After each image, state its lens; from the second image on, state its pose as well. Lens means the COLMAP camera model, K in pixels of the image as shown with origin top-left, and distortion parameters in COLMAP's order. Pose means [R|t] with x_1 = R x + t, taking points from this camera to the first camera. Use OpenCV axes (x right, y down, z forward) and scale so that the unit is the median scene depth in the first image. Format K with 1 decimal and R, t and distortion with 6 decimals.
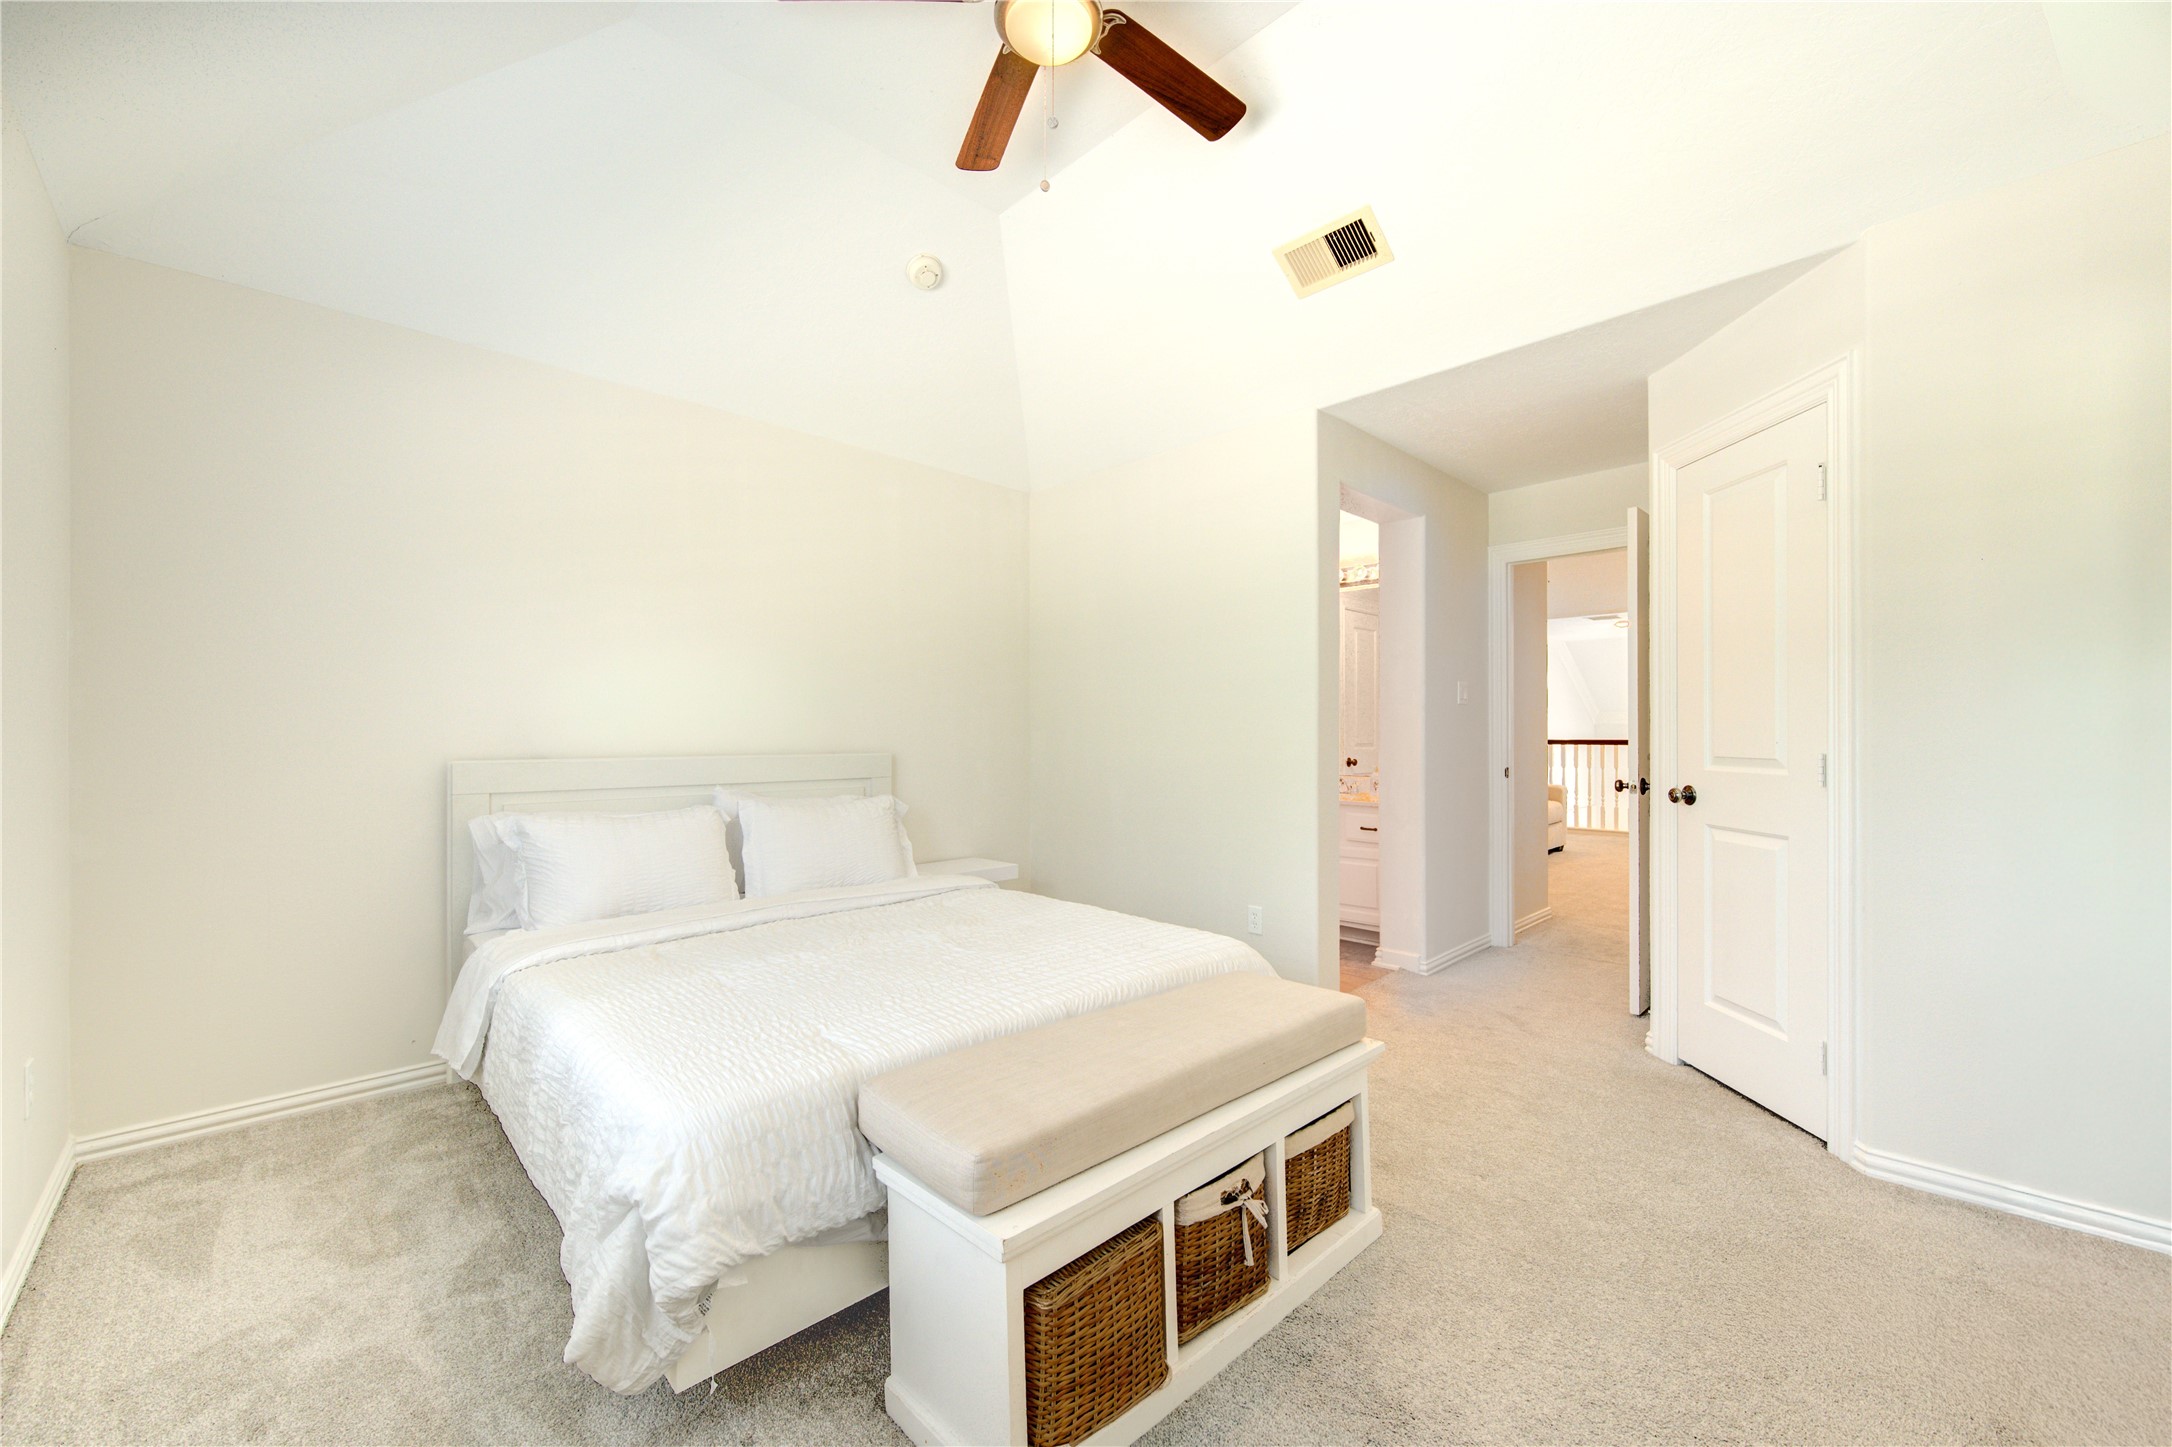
lens RADIAL K [[850.8, 0, 1086.6], [0, 850.8, 723.2], [0, 0, 1]] dist [0.000022, -0.000016]
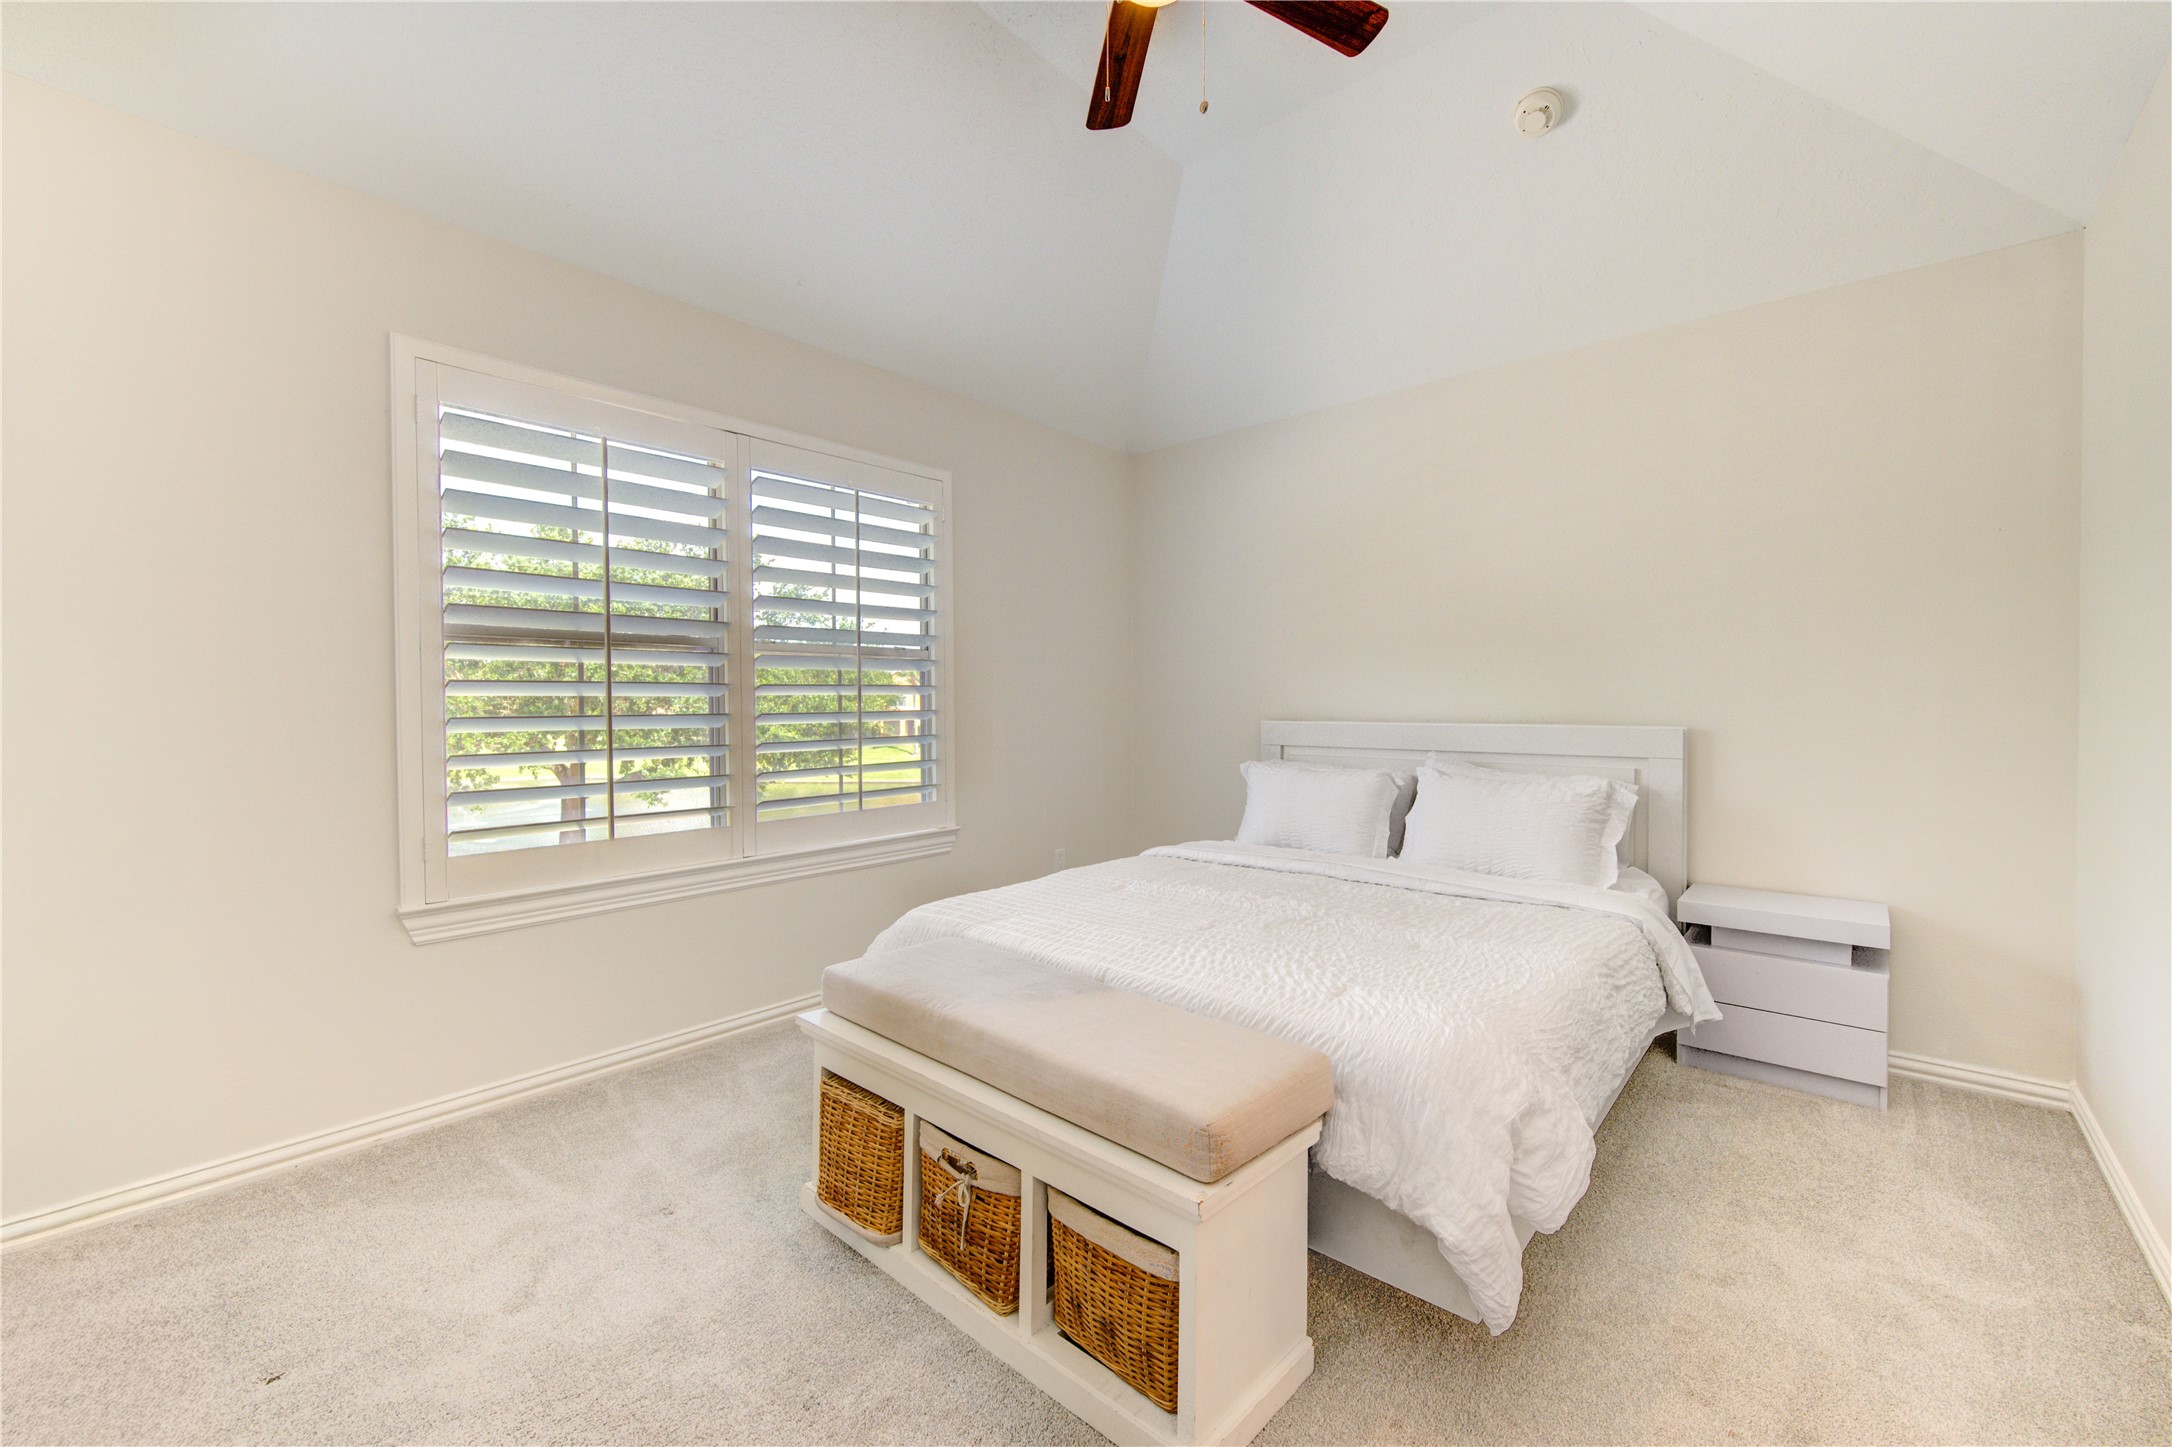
lens RADIAL K [[850.8, 0, 1087.4], [0, 850.8, 715.7], [0, 0, 1]] dist [0.000022, -0.000016]
pose [[0.078032, 0.013079, -0.996865, 1.091540], [0.014099, 0.999799, 0.014222, 0.021215], [0.996851, -0.015165, 0.077832, 1.015181]]
